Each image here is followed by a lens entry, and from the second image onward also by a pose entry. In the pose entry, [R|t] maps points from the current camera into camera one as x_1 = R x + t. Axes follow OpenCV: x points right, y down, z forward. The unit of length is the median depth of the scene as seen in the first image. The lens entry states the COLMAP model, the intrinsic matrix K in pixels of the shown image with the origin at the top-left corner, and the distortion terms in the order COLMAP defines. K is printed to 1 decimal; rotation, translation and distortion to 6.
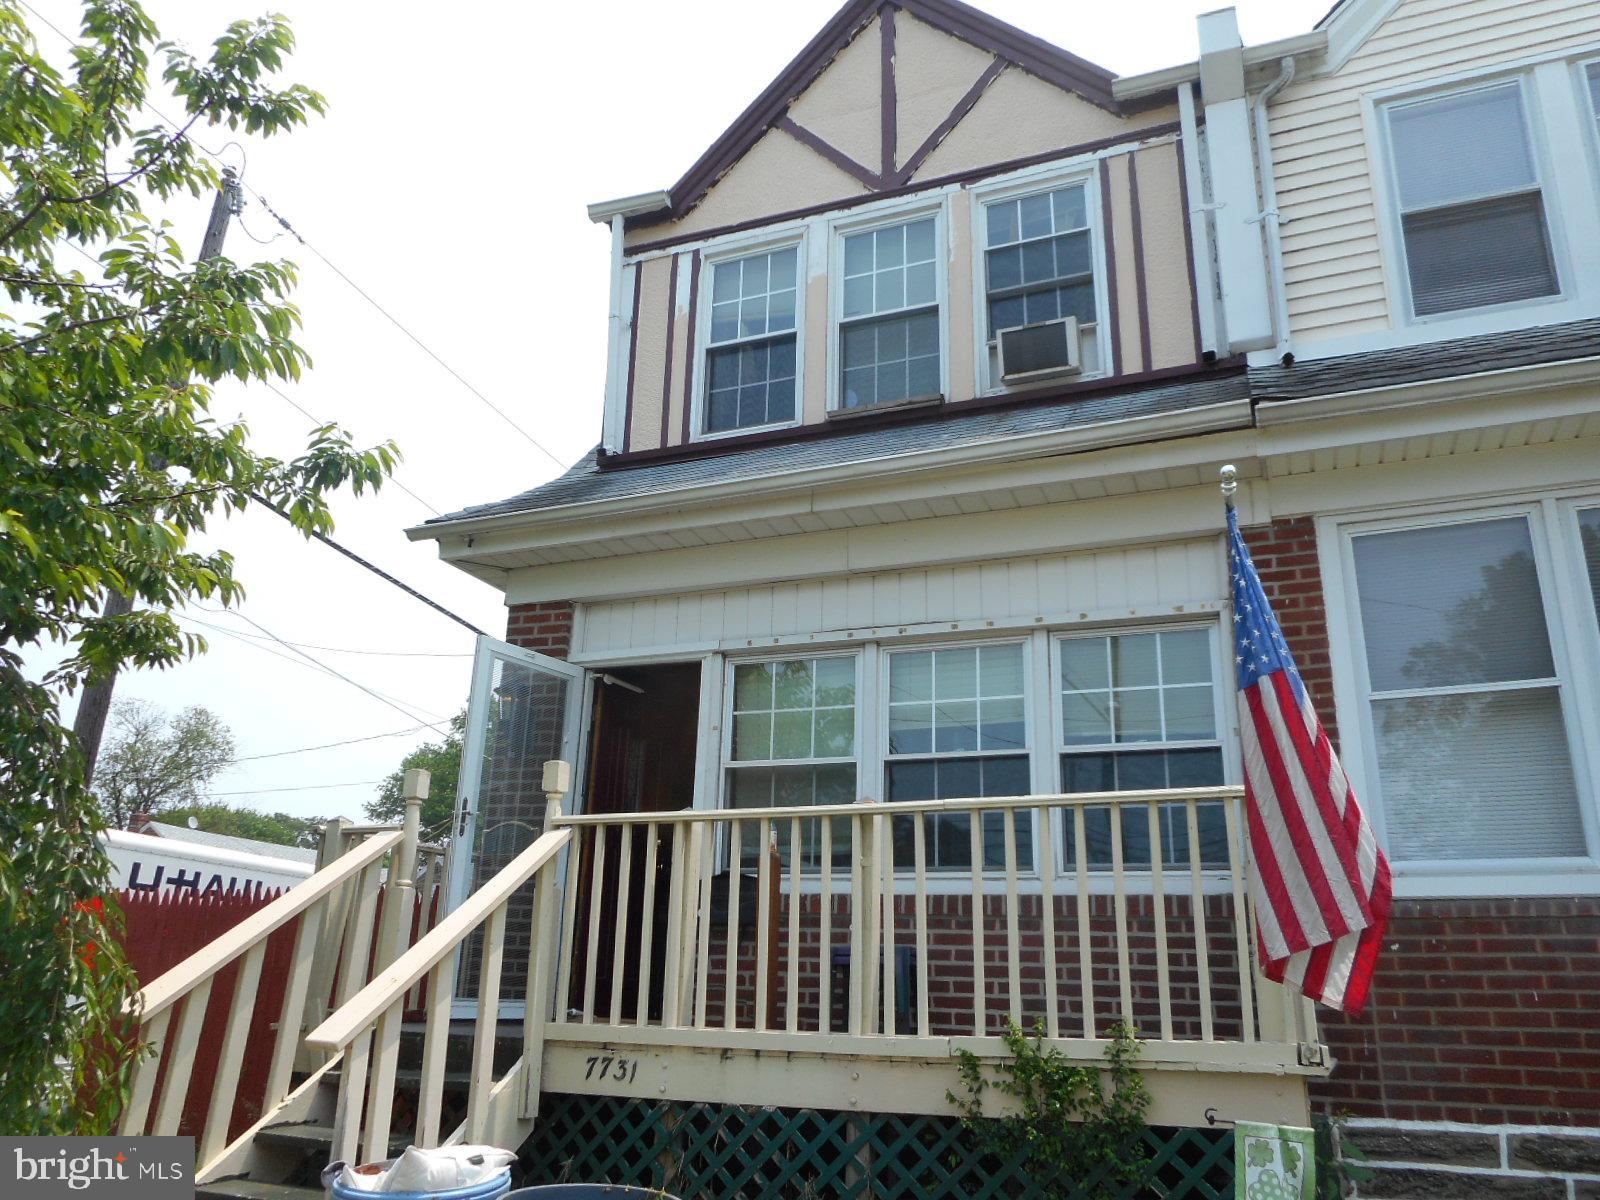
lens RADIAL K [[1203.6, 0, 800.0], [0, 1203.6, 600.0], [0, 0, 1]] dist [-0.007428, -0.008996]
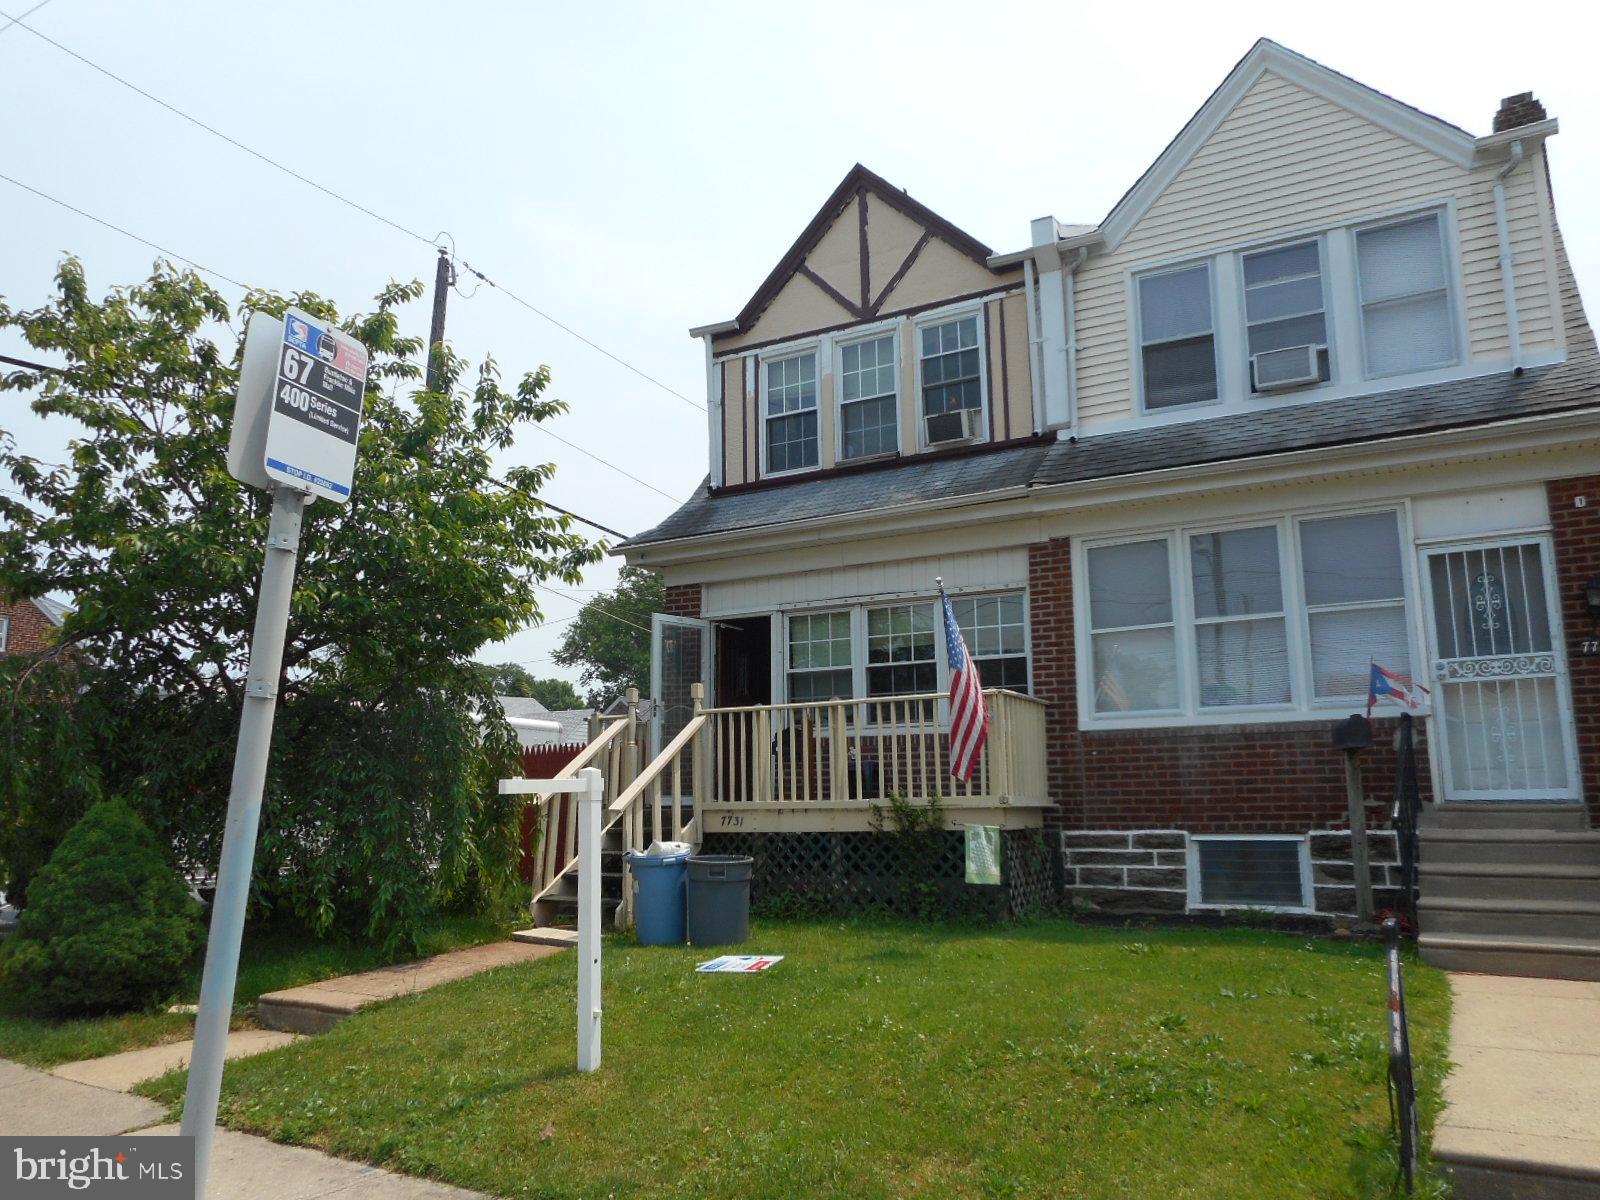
lens RADIAL K [[1203.6, 0, 800.0], [0, 1203.6, 600.0], [0, 0, 1]] dist [-0.007428, -0.008996]
pose [[0.990223, -0.058587, -0.126593, 0.207515], [0.076812, 0.986555, 0.144255, -0.247921], [0.116439, -0.152568, 0.981410, -0.845151]]
